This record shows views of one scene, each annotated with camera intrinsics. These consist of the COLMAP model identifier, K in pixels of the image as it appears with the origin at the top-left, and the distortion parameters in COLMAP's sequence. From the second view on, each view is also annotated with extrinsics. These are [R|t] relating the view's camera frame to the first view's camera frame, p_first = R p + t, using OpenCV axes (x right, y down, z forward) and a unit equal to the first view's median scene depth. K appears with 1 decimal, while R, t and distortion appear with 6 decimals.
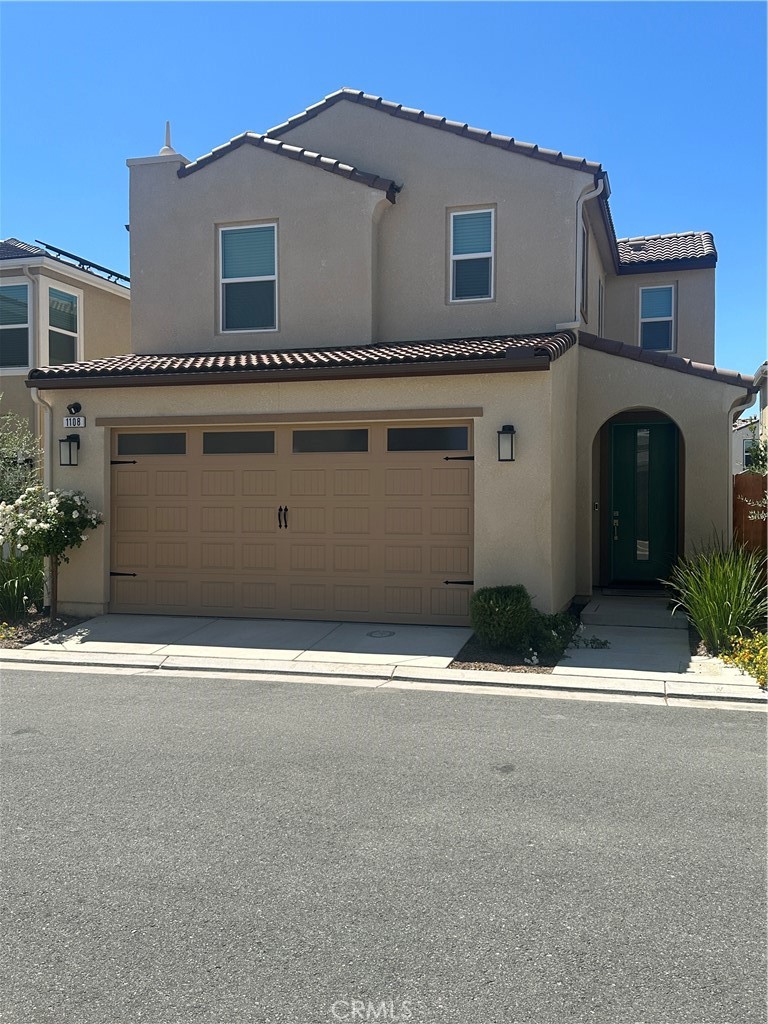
lens RADIAL K [[961.2, 0, 374.7], [0, 961.2, 512.5], [0, 0, 1]] dist [0.074504, 0.000000]
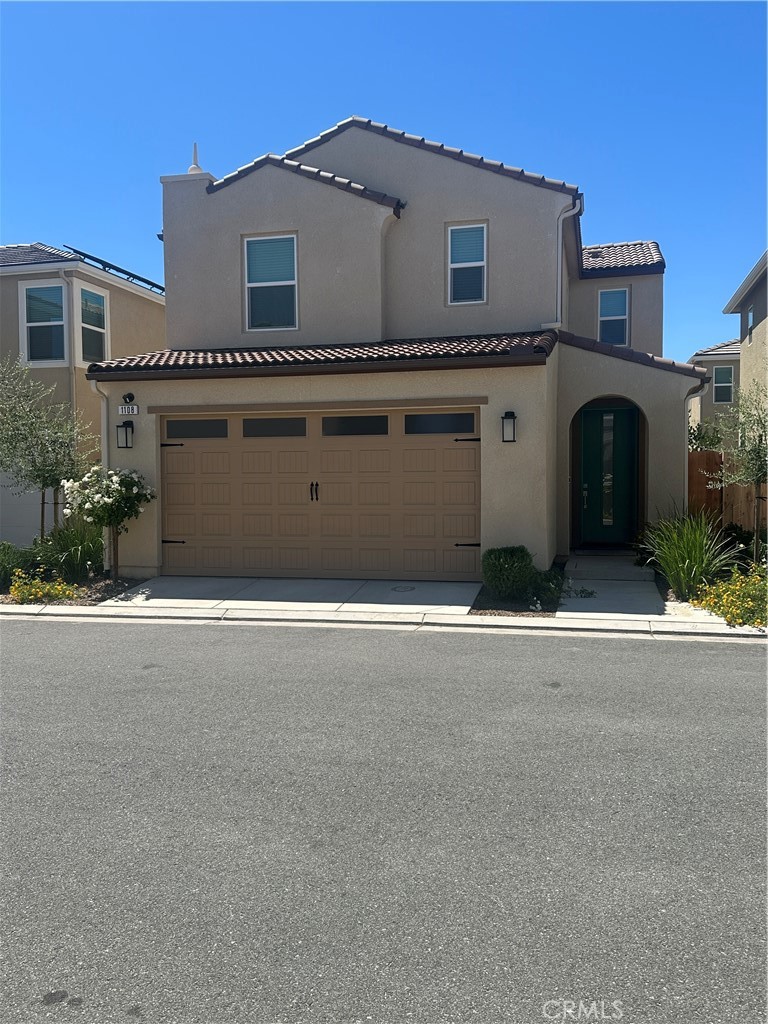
lens RADIAL K [[873.9, 0, 375.3], [0, 873.9, 514.7], [0, 0, 1]] dist [0.102827, -0.132454]
pose [[0.998521, -0.010630, 0.053318, -0.074608], [0.009030, 0.999504, 0.030176, 0.001957], [-0.053612, -0.029650, 0.998122, -0.063824]]
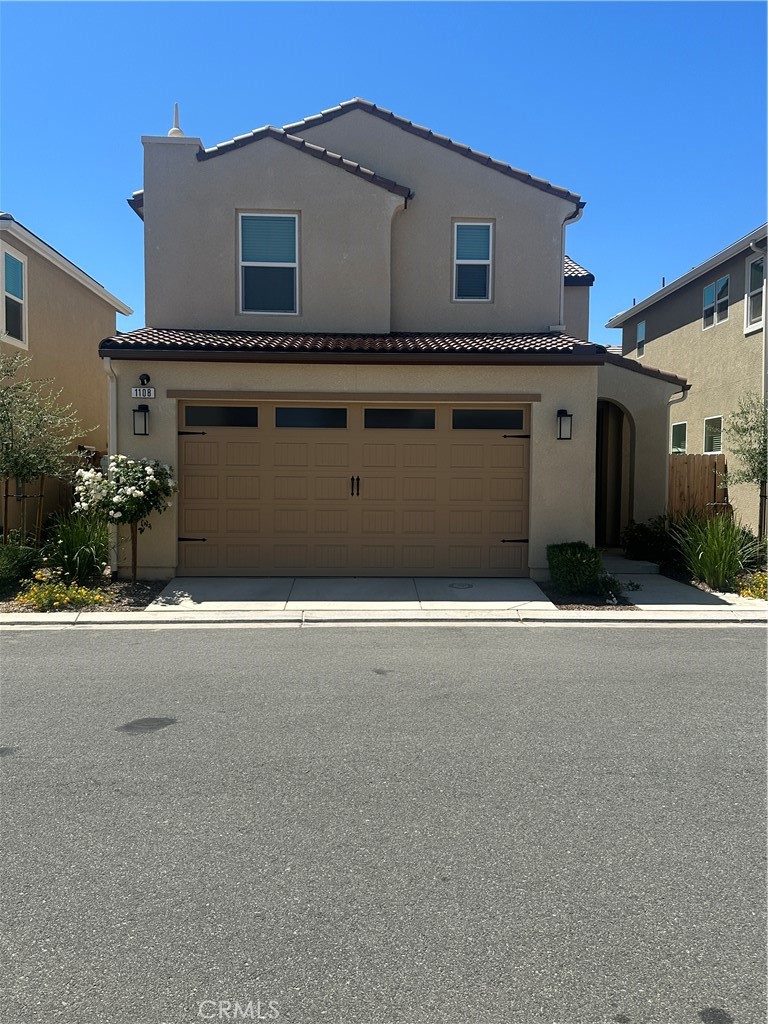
lens RADIAL K [[873.9, 0, 381.9], [0, 873.9, 517.1], [0, 0, 1]] dist [0.102827, -0.132454]
pose [[0.944071, -0.008359, 0.329637, -0.381975], [-0.003194, 0.999400, 0.034491, 0.005835], [-0.329727, -0.033615, 0.943478, 0.026810]]
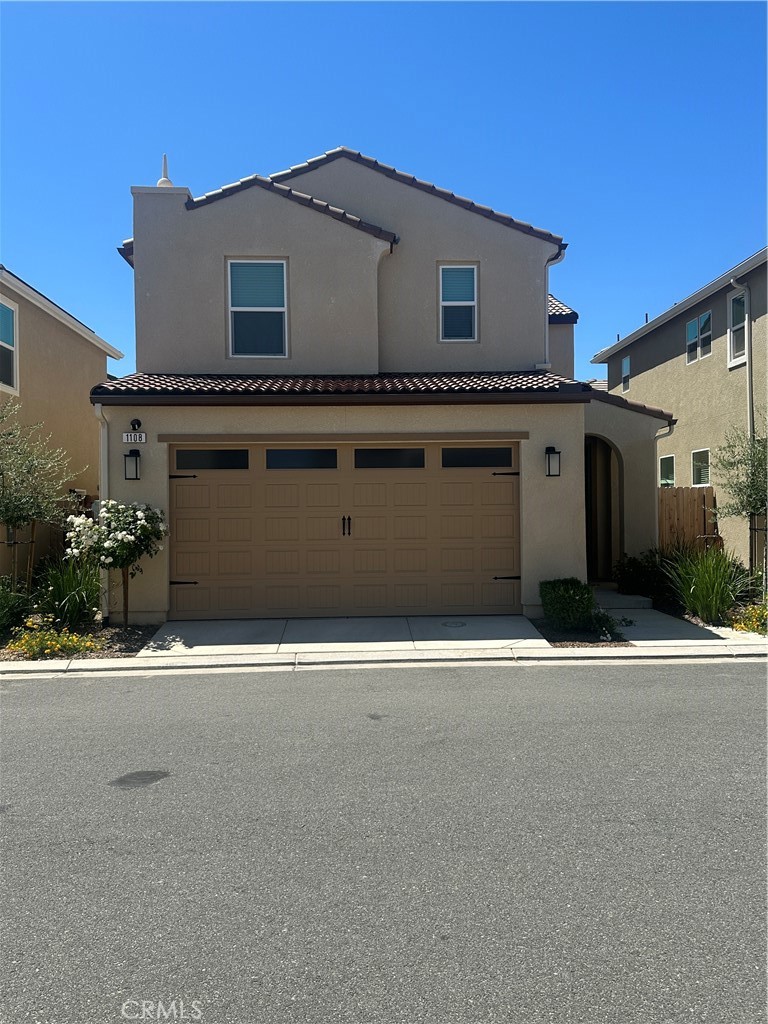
lens RADIAL K [[873.9, 0, 378.1], [0, 873.9, 512.5], [0, 0, 1]] dist [0.102827, -0.132454]
pose [[0.942047, -0.010567, 0.335313, -0.382551], [0.014904, 0.999835, -0.010363, 0.000443], [-0.335149, 0.014760, 0.942050, 0.025069]]
